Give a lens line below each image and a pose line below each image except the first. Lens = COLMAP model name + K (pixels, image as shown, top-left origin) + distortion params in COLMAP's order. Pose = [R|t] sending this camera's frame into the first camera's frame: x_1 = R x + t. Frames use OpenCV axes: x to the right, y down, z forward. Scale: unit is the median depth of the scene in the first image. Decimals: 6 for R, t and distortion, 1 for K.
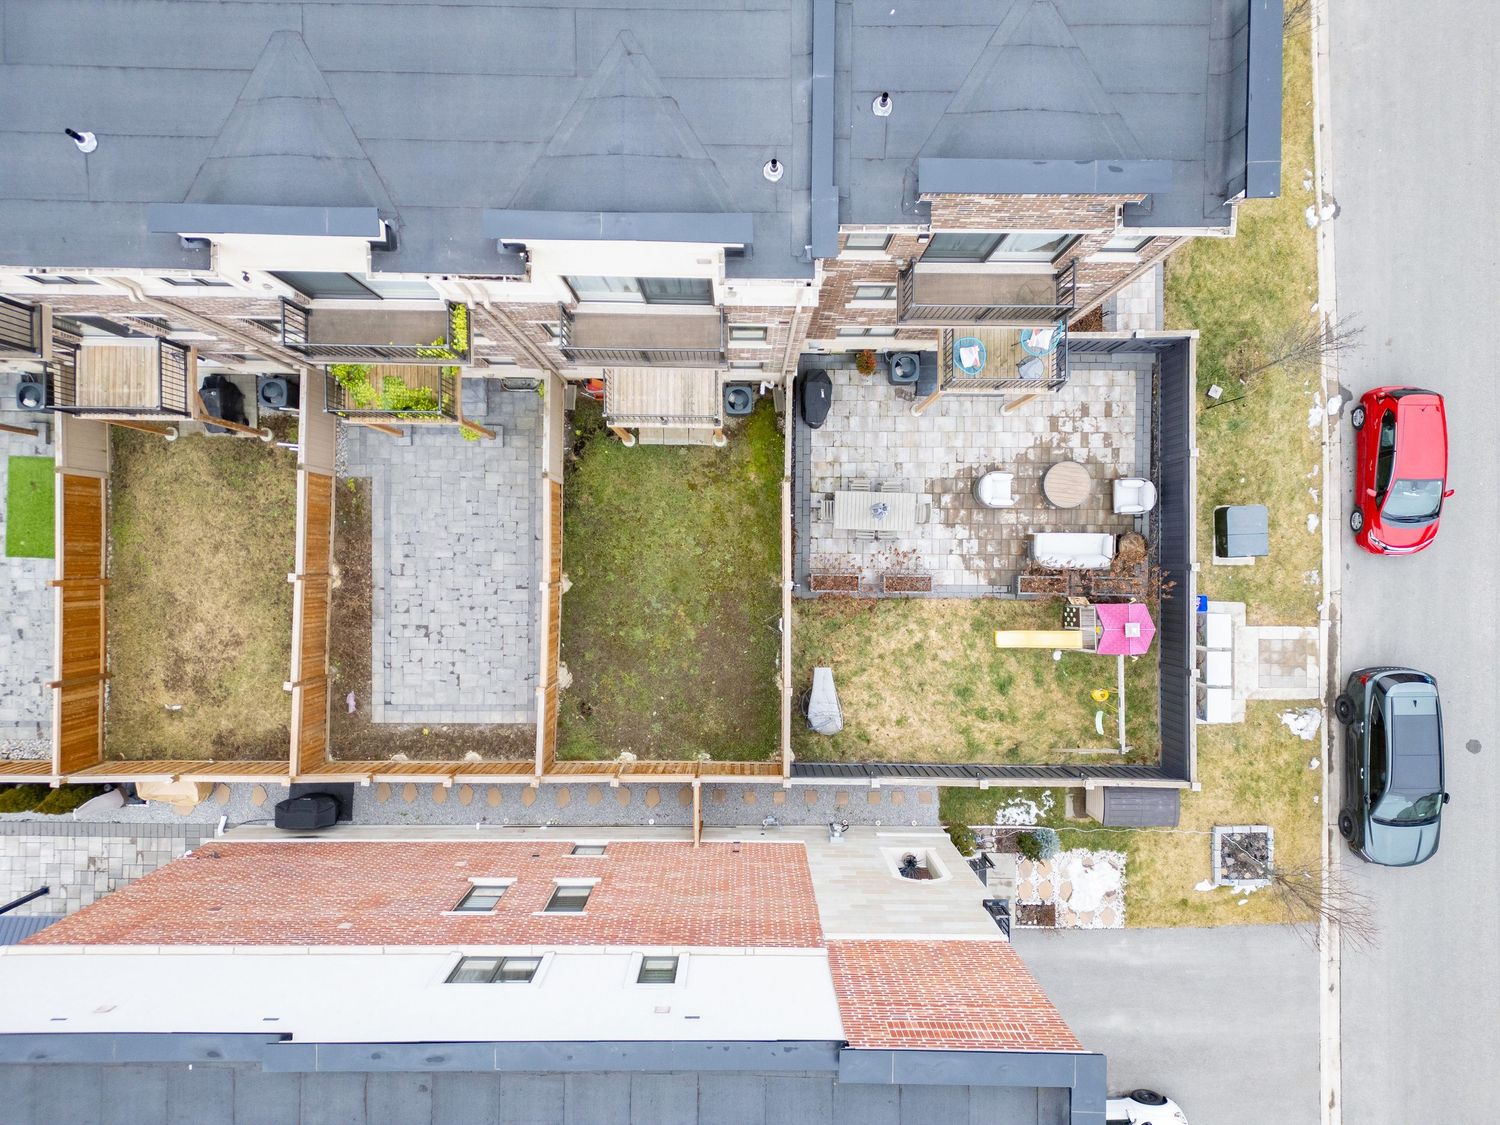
lens RADIAL K [[1033.2, 0, 746.2], [0, 1033.2, 566.0], [0, 0, 1]] dist [0.088546, -0.078201]
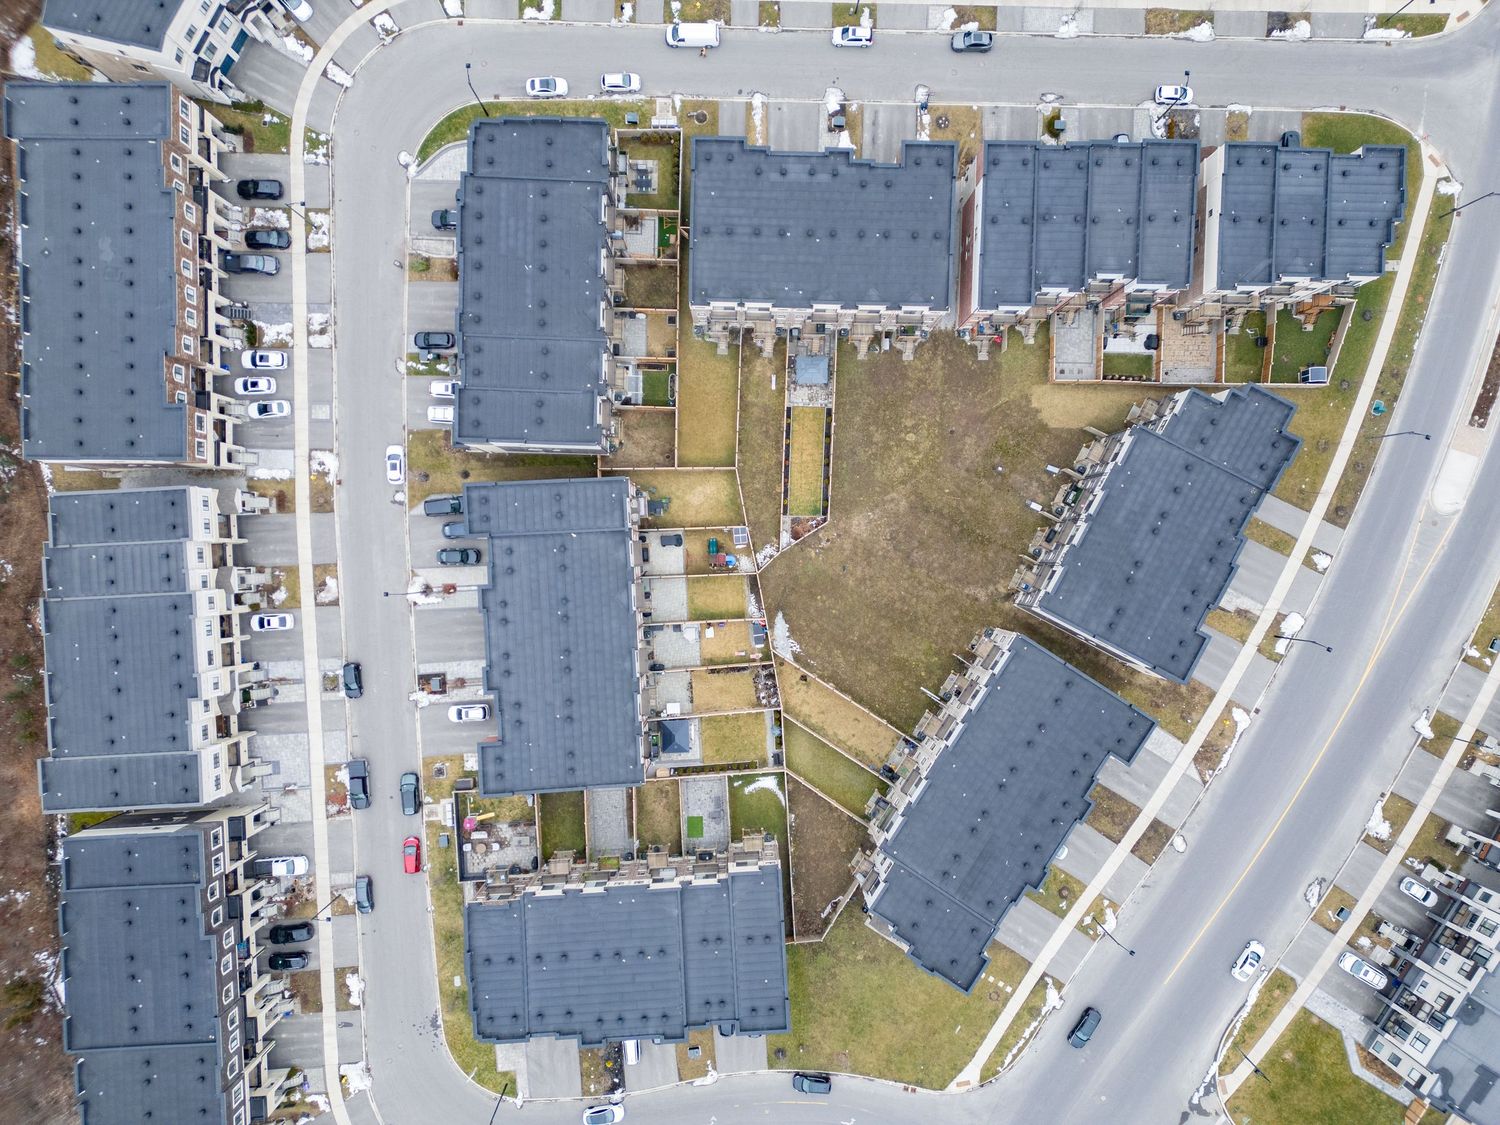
lens RADIAL K [[1034.2, 0, 747.8], [0, 1034.2, 565.7], [0, 0, 1]] dist [0.088710, -0.083372]
pose [[-0.997952, 0.062803, -0.012114, -0.919882], [-0.062674, -0.997977, -0.010715, 1.171863], [-0.012762, -0.009934, 0.999869, -3.735764]]
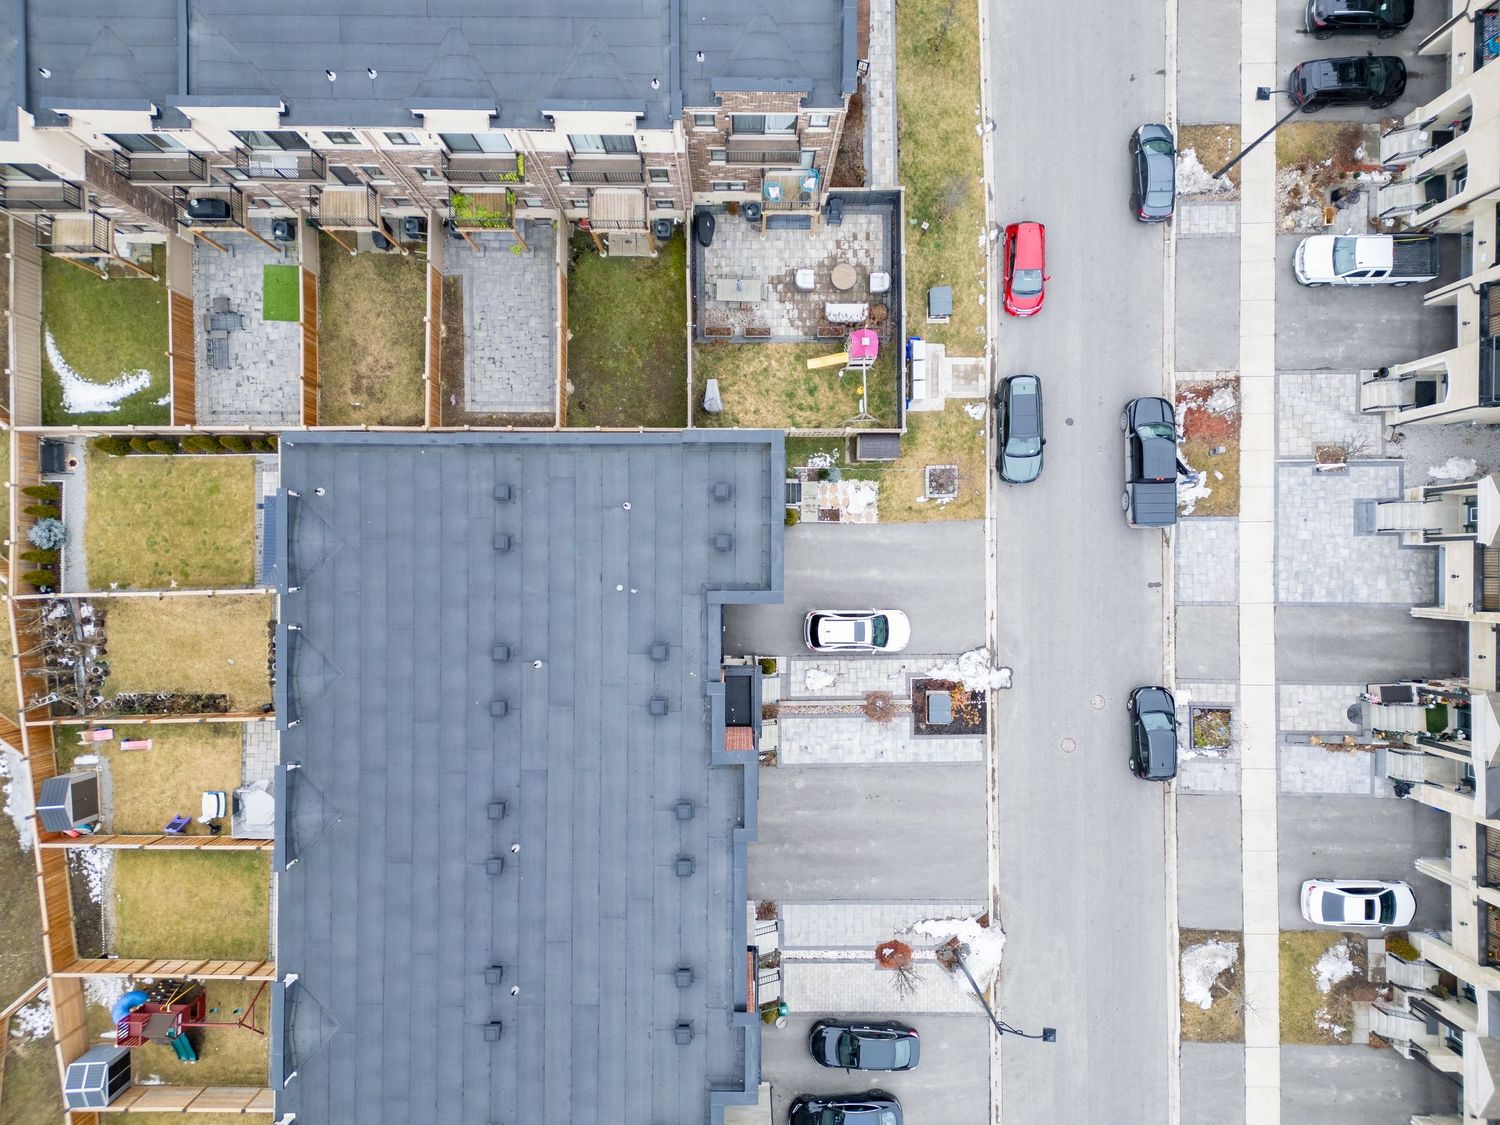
lens RADIAL K [[1049.6, 0, 746.0], [0, 1049.6, 568.4], [0, 0, 1]] dist [0.095618, -0.094717]
pose [[0.999966, -0.008207, -0.000820, 0.131415], [0.008203, 0.999955, -0.004858, 0.435160], [0.000860, 0.004851, 0.999988, -0.841527]]
